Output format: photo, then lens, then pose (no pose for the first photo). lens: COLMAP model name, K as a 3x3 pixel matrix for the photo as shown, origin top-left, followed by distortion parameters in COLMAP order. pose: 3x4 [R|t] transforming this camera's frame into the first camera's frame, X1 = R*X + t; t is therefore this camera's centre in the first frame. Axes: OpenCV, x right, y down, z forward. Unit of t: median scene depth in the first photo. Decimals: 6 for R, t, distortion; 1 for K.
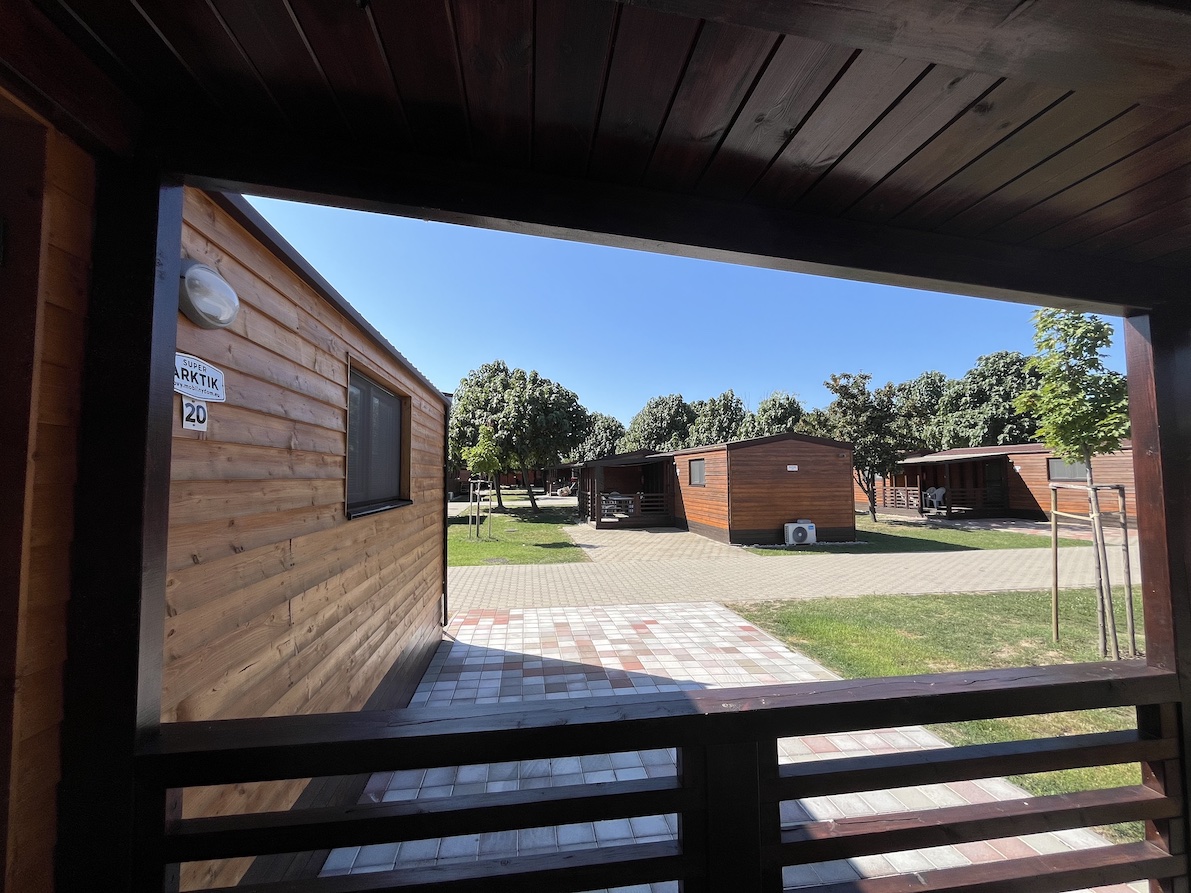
lens RADIAL K [[488.0, 0, 591.5], [0, 488.0, 447.7], [0, 0, 1]] dist [-0.001486, -0.000041]
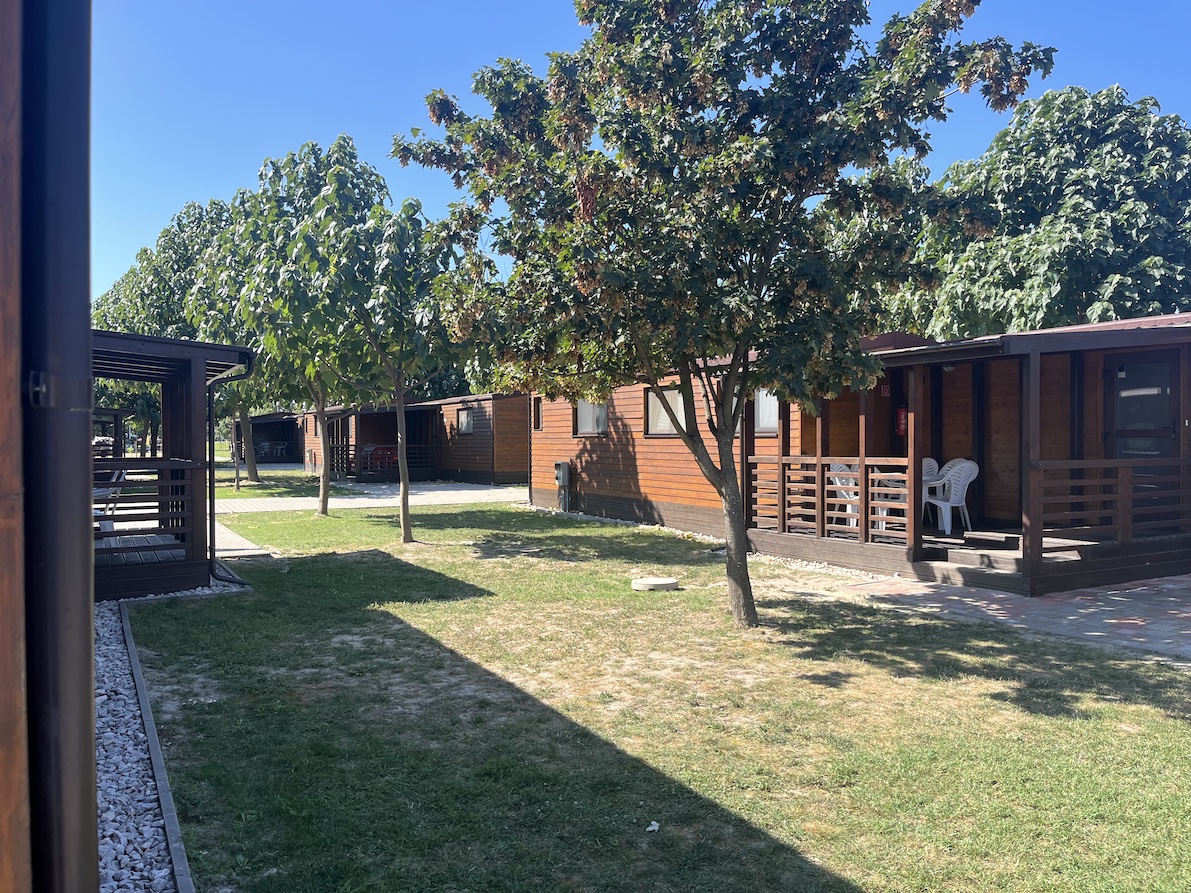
lens RADIAL K [[900.2, 0, 598.2], [0, 900.2, 454.6], [0, 0, 1]] dist [0.062729, -0.079430]
pose [[0.937351, 0.003681, 0.348368, 0.564431], [-0.026896, 0.997724, 0.061826, 0.087730], [-0.347347, -0.067323, 0.935317, 0.974824]]
